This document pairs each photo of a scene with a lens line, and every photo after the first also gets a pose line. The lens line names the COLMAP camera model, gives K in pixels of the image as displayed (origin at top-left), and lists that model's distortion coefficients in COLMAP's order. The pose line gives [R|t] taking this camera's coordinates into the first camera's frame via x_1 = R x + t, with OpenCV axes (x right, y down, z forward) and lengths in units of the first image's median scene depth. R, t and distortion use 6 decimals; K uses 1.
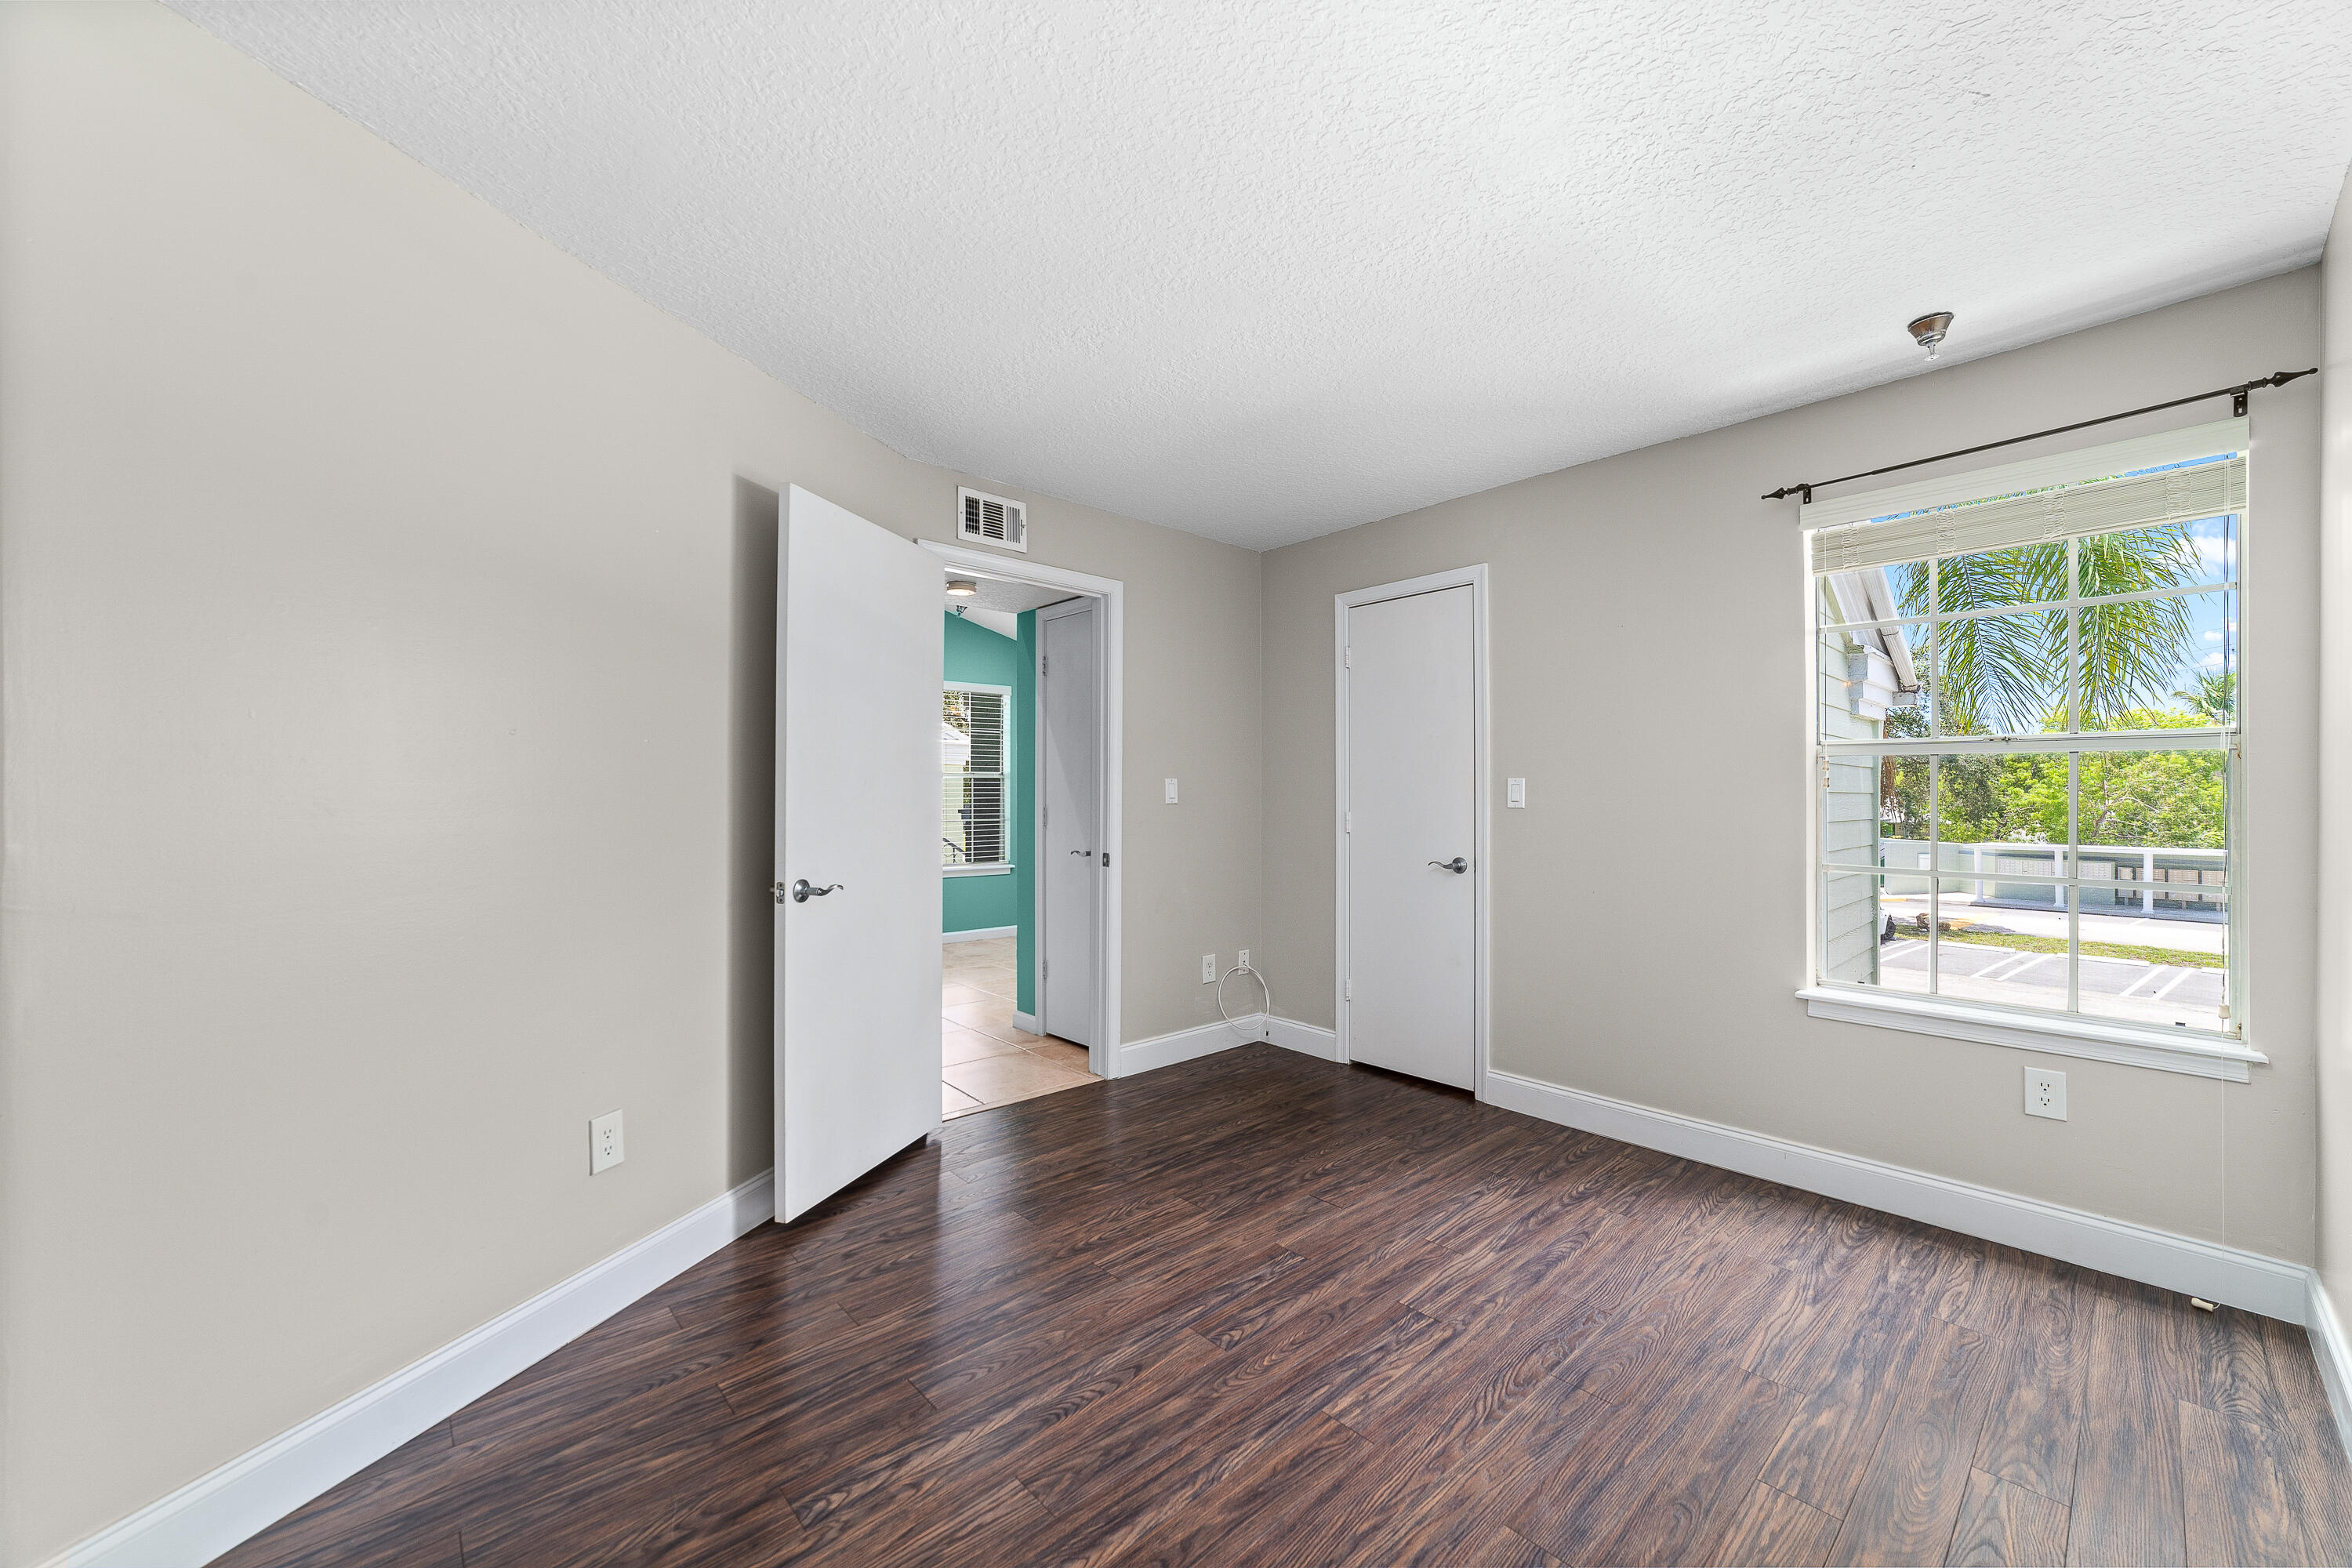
lens RADIAL K [[909.2, 0, 1176.0], [0, 909.2, 784.0], [0, 0, 1]] dist [-0.030087, 0.009149]
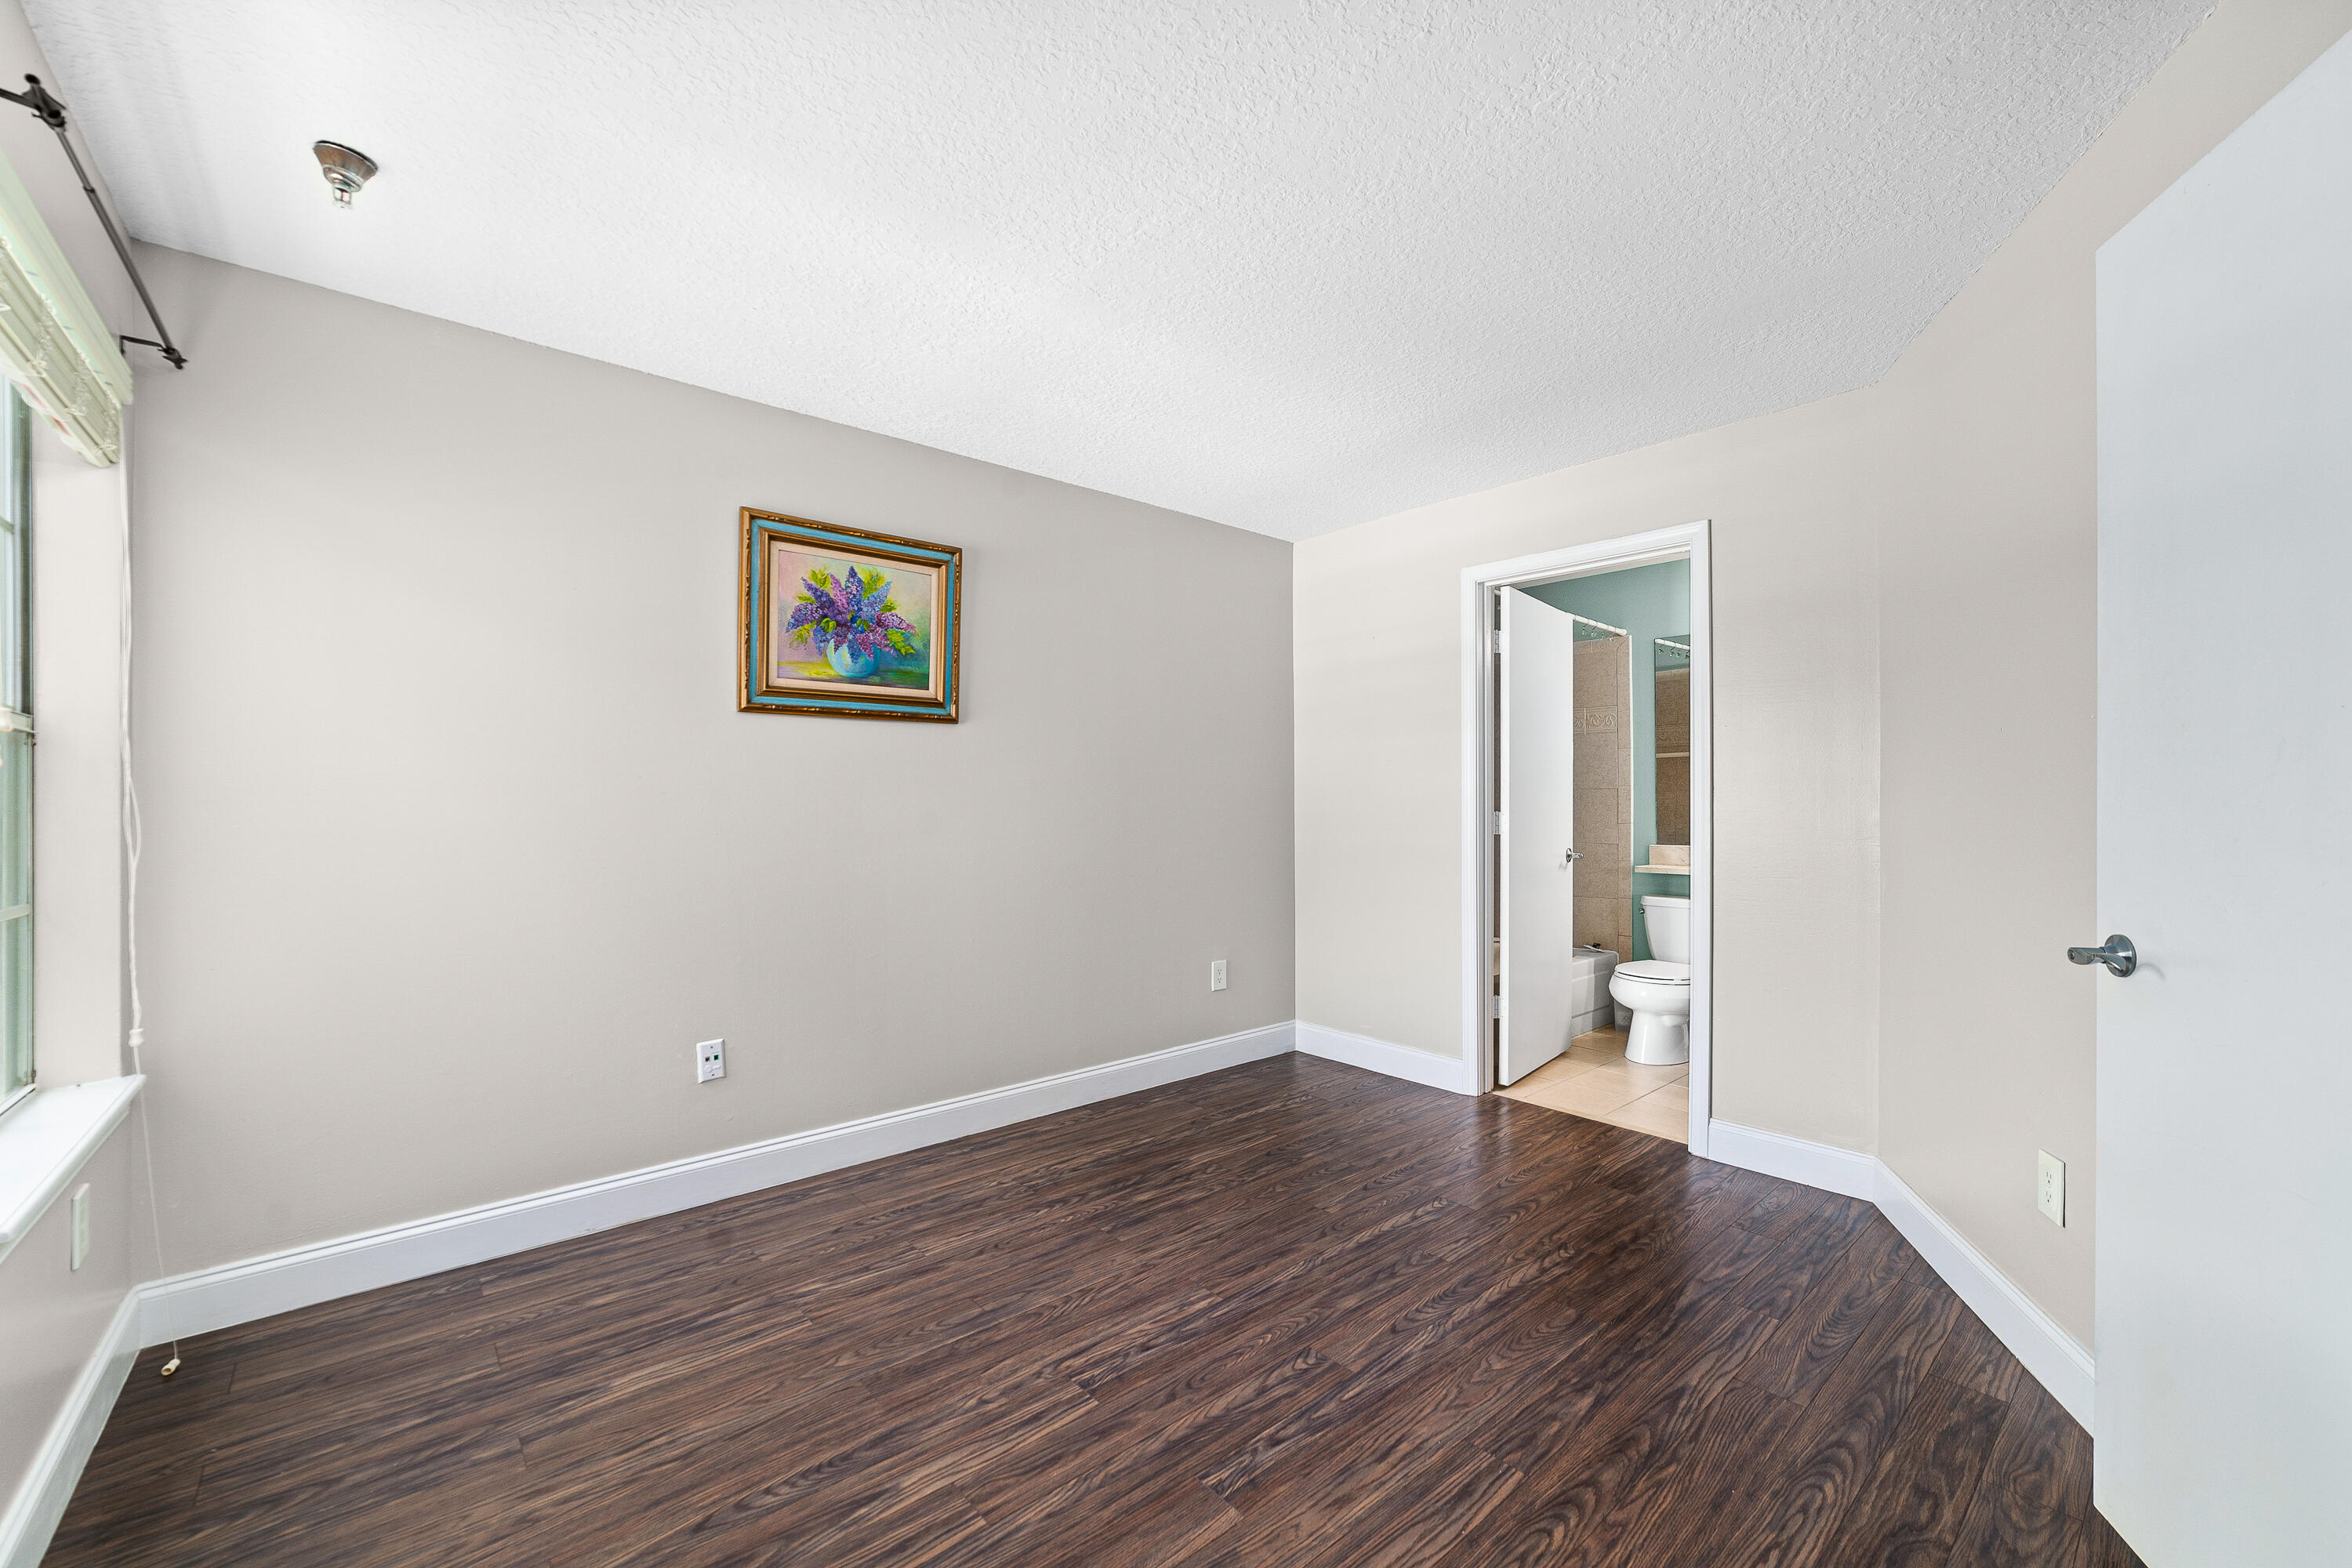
lens RADIAL K [[909.2, 0, 1176.0], [0, 909.2, 784.0], [0, 0, 1]] dist [-0.030087, 0.009149]
pose [[-0.999532, 0.002731, 0.030480, 0.162356], [0.001746, 0.999476, -0.032308, 0.053994], [-0.030553, -0.032239, -0.999013, 1.918397]]
